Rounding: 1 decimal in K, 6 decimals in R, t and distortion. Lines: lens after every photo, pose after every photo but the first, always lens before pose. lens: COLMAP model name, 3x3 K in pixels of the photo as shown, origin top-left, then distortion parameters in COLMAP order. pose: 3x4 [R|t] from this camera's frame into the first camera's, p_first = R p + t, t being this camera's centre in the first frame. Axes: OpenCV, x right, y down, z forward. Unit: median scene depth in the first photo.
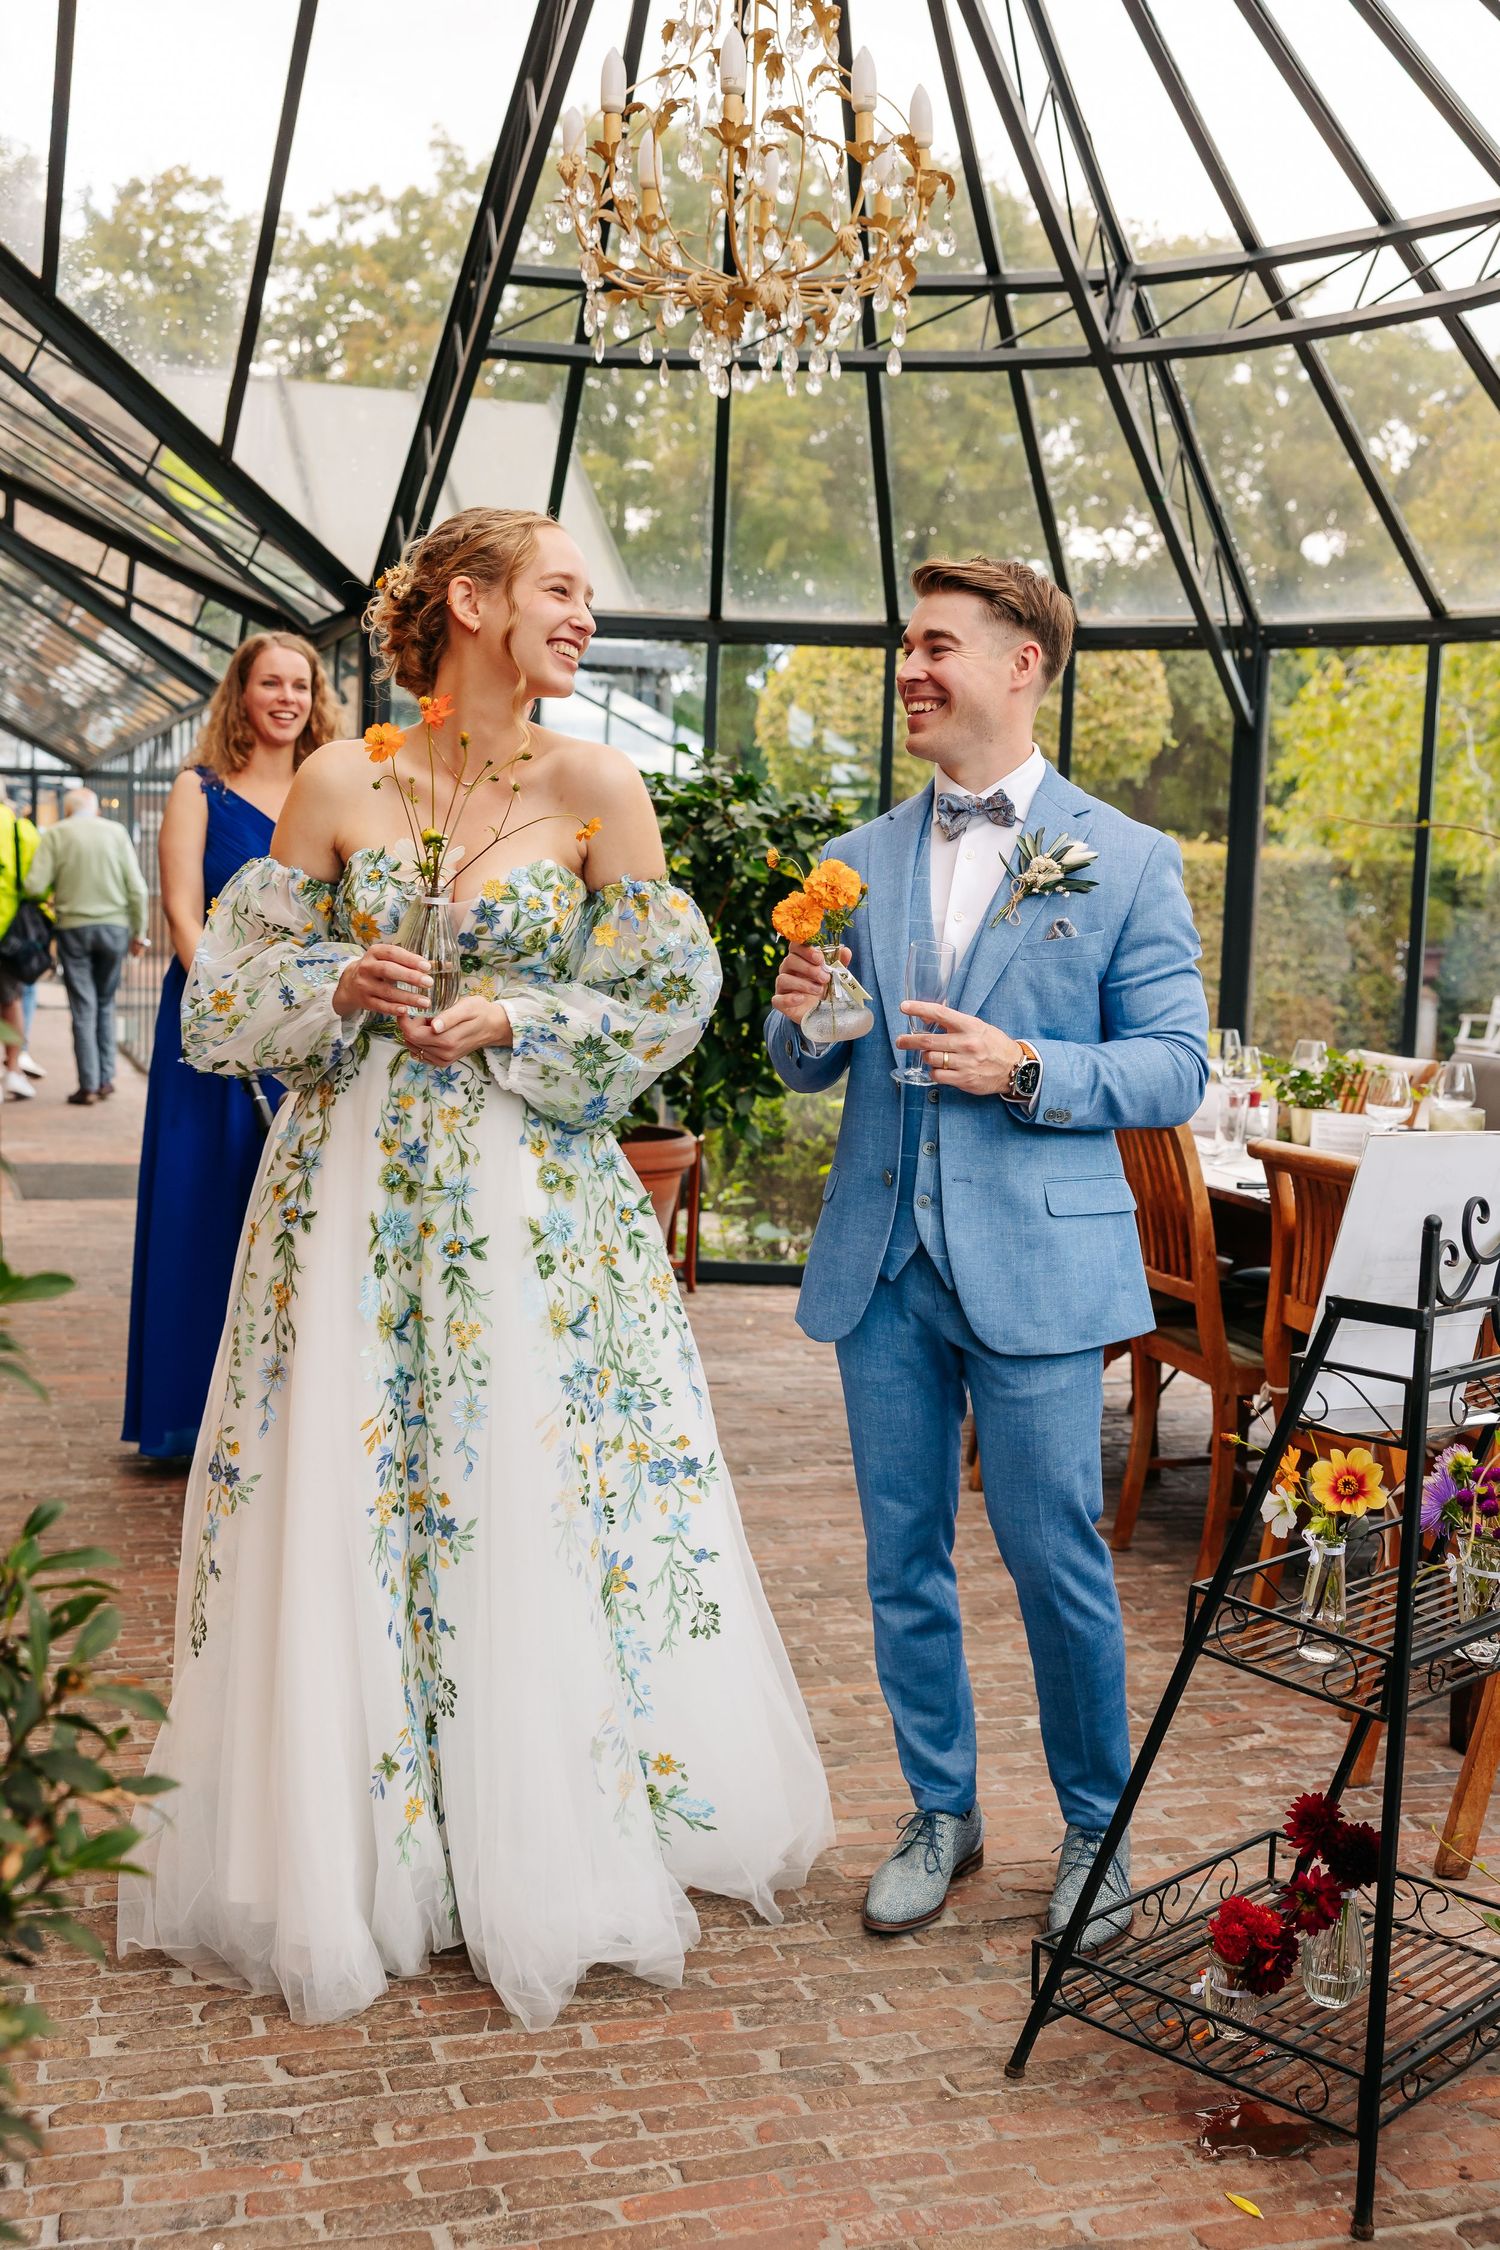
lens RADIAL K [[2428.3, 0, 729.1], [0, 2428.3, 1138.3], [0, 0, 1]] dist [0.016790, 0.000000]
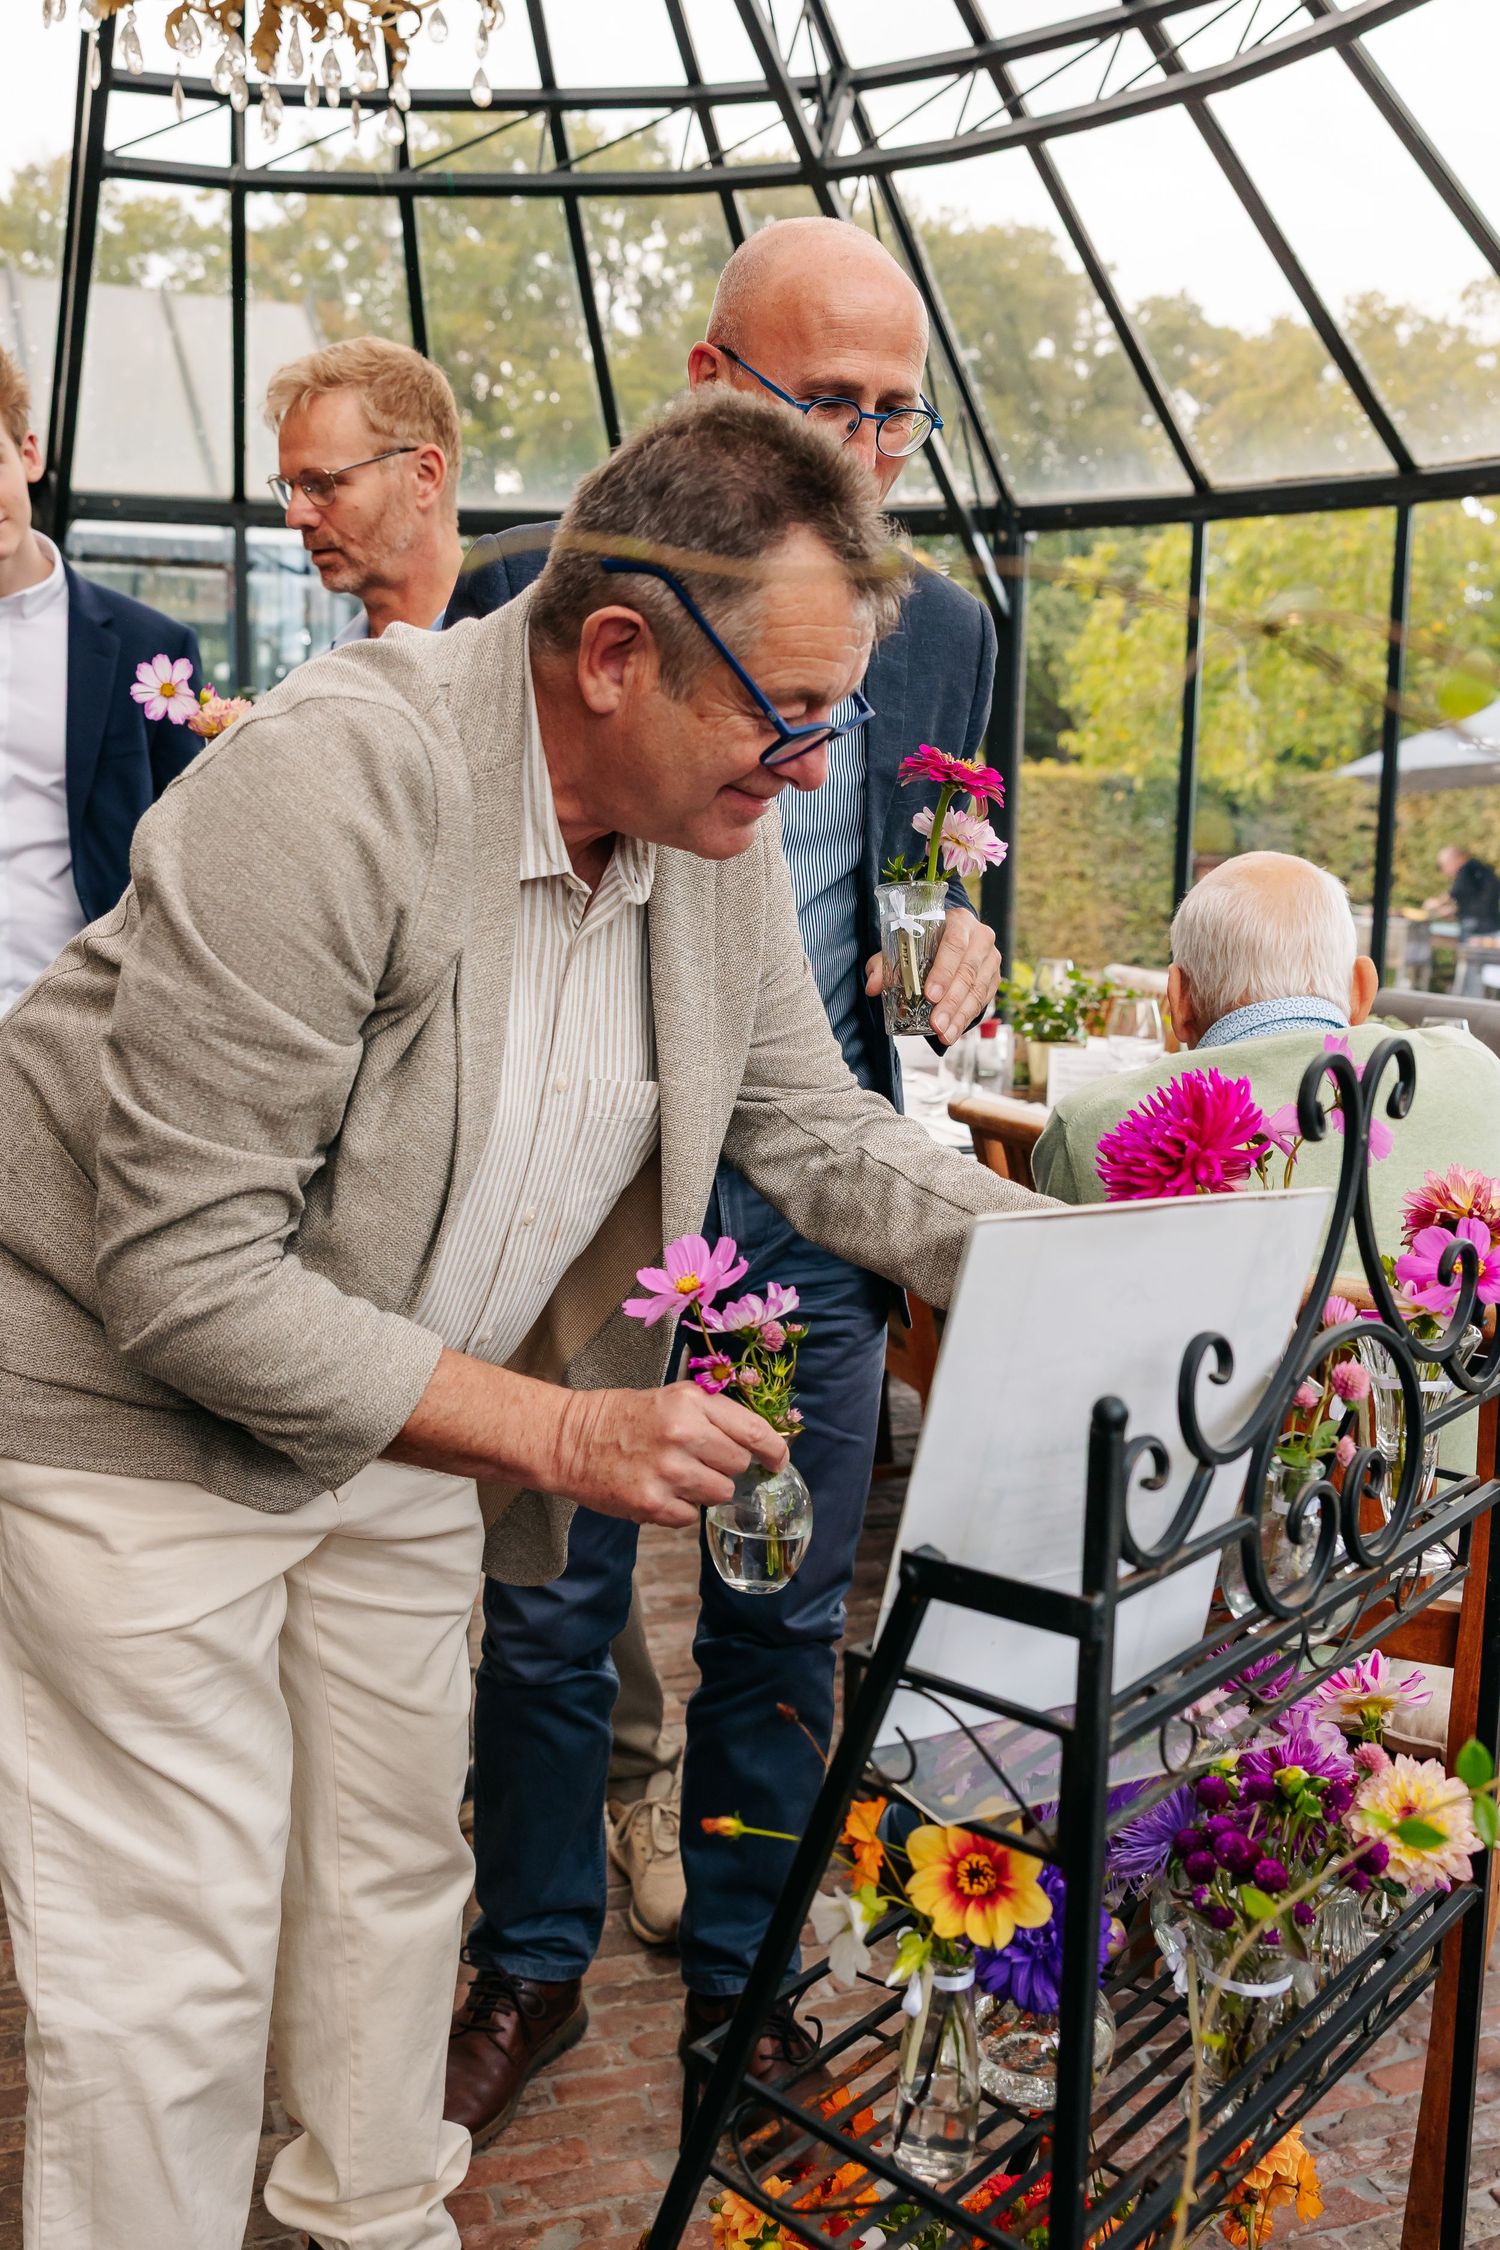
lens RADIAL K [[2102.0, 0, 747.3], [0, 2102.0, 1131.7], [0, 0, 1]] dist [0.006467, 0.000000]
pose [[0.997967, -0.023868, 0.059101, 0.147728], [0.021070, 0.998648, 0.047521, -0.029265], [-0.060156, -0.046179, 0.997120, 0.453063]]
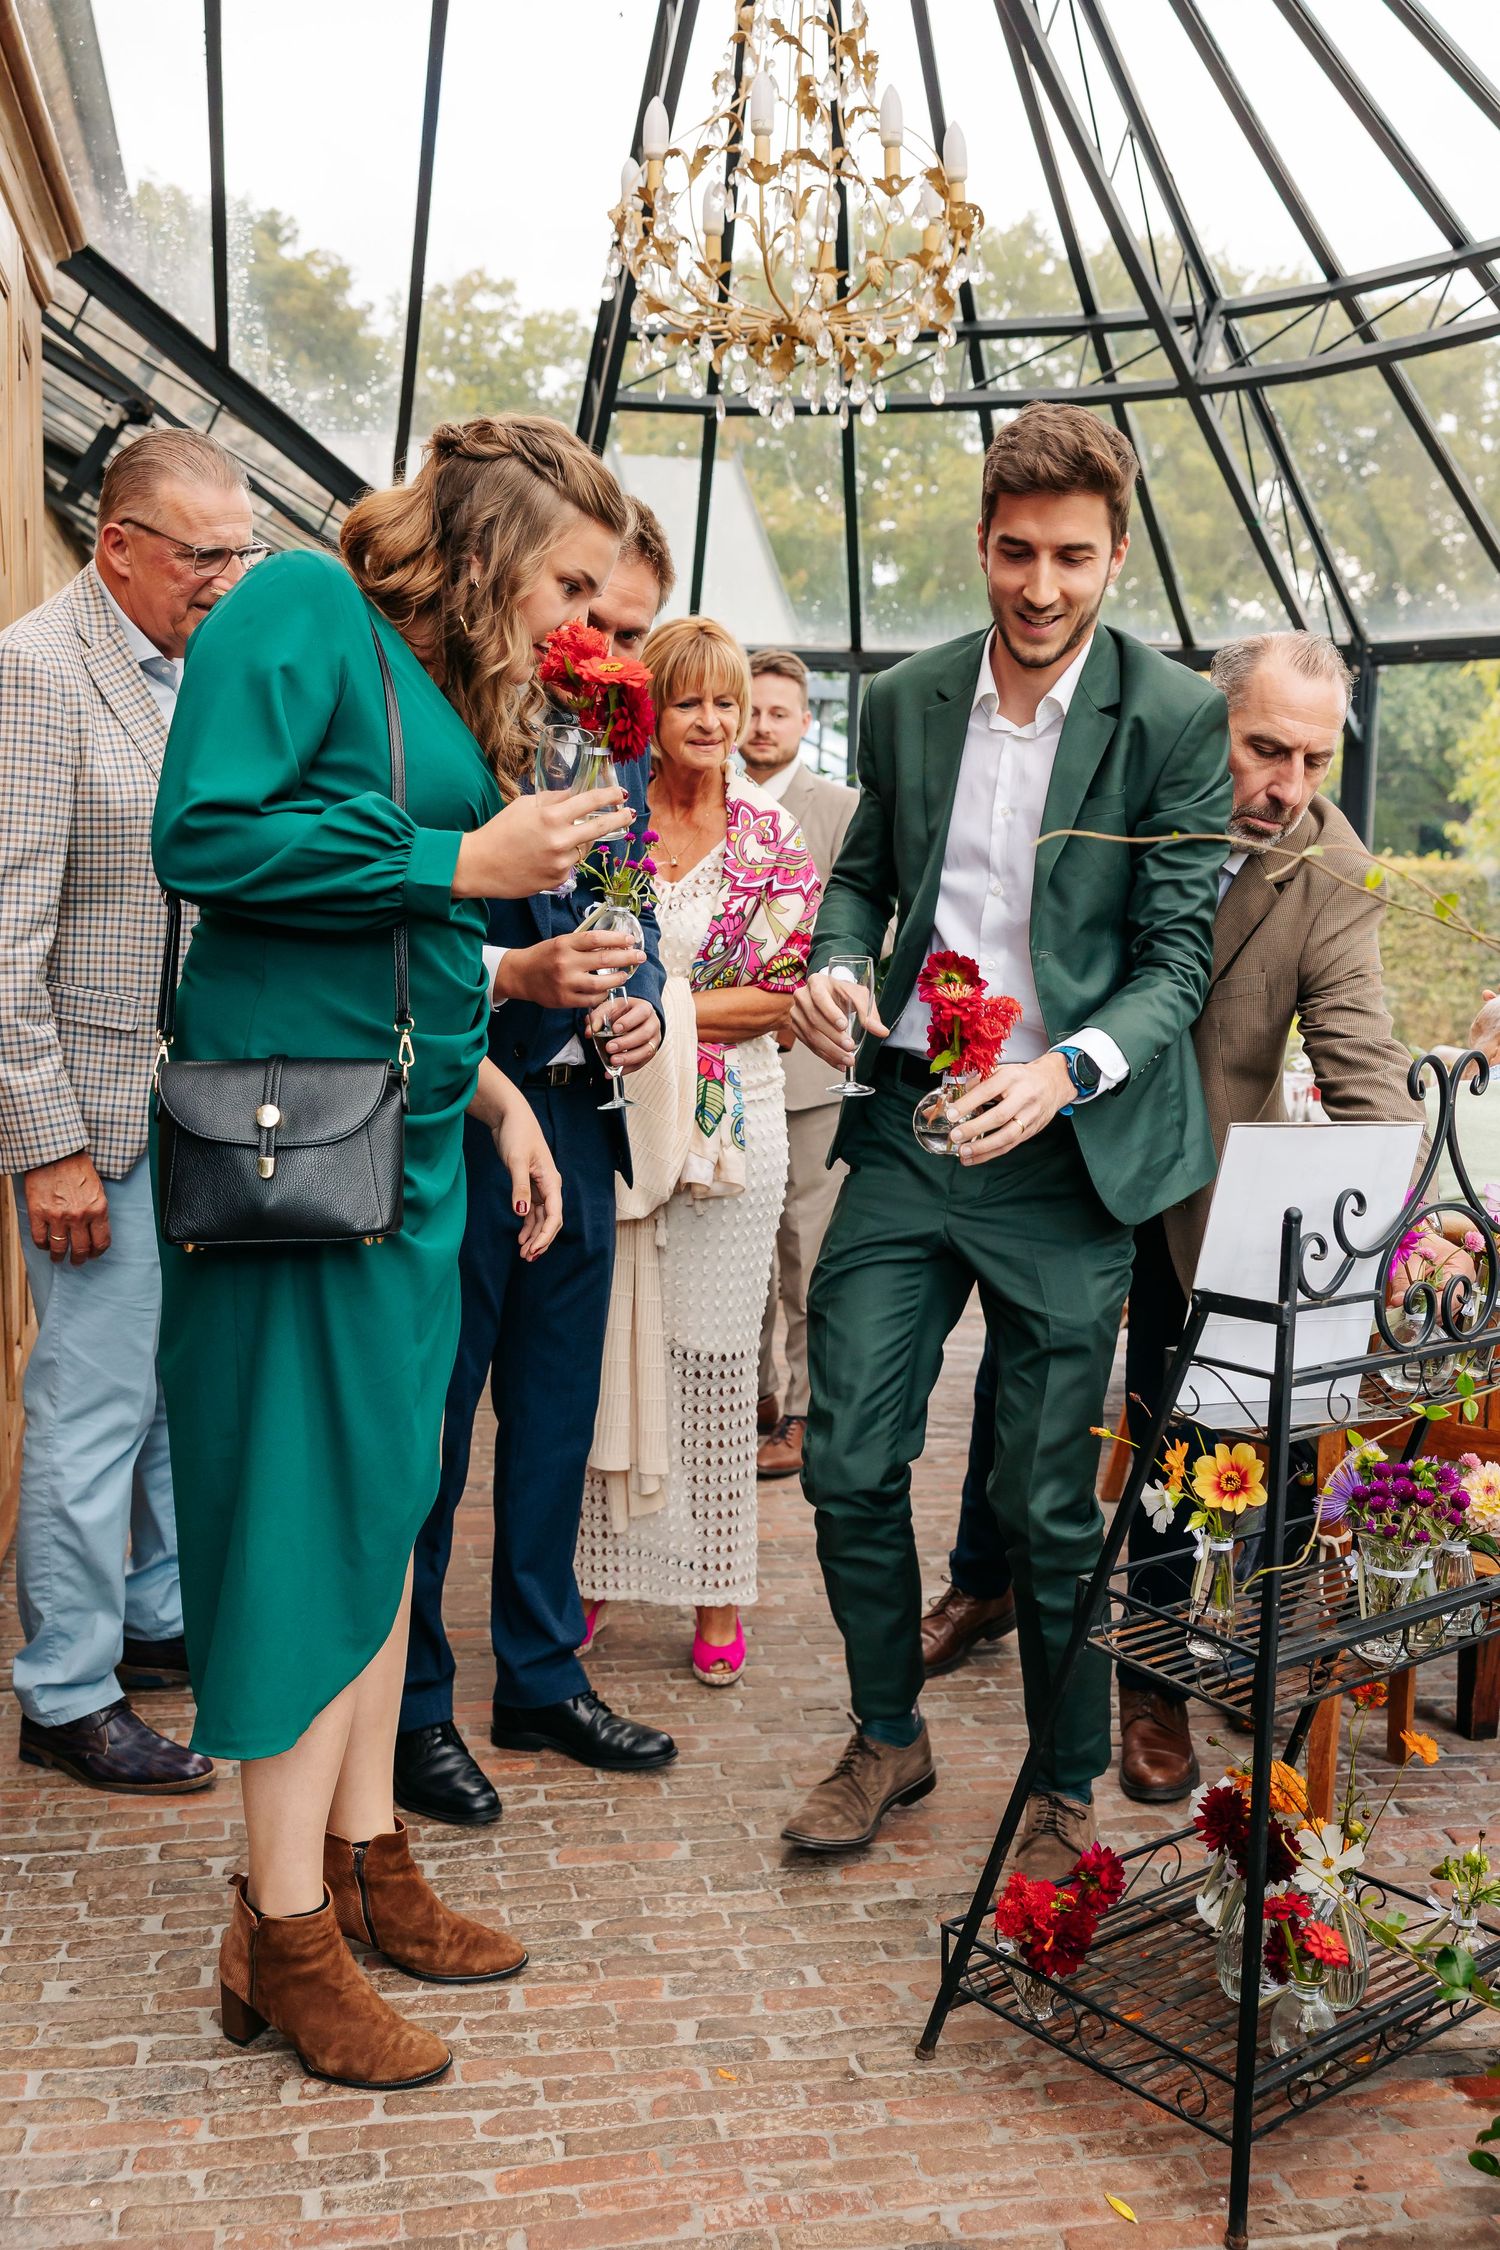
lens RADIAL K [[2177.2, 0, 752.8], [0, 2177.2, 1130.7], [0, 0, 1]] dist [0.022645, 0.000000]
pose [[0.994601, 0.001045, -0.103765, 0.122594], [-0.001105, 0.999999, -0.000520, 0.001041], [0.103765, 0.000632, 0.994602, 0.079302]]
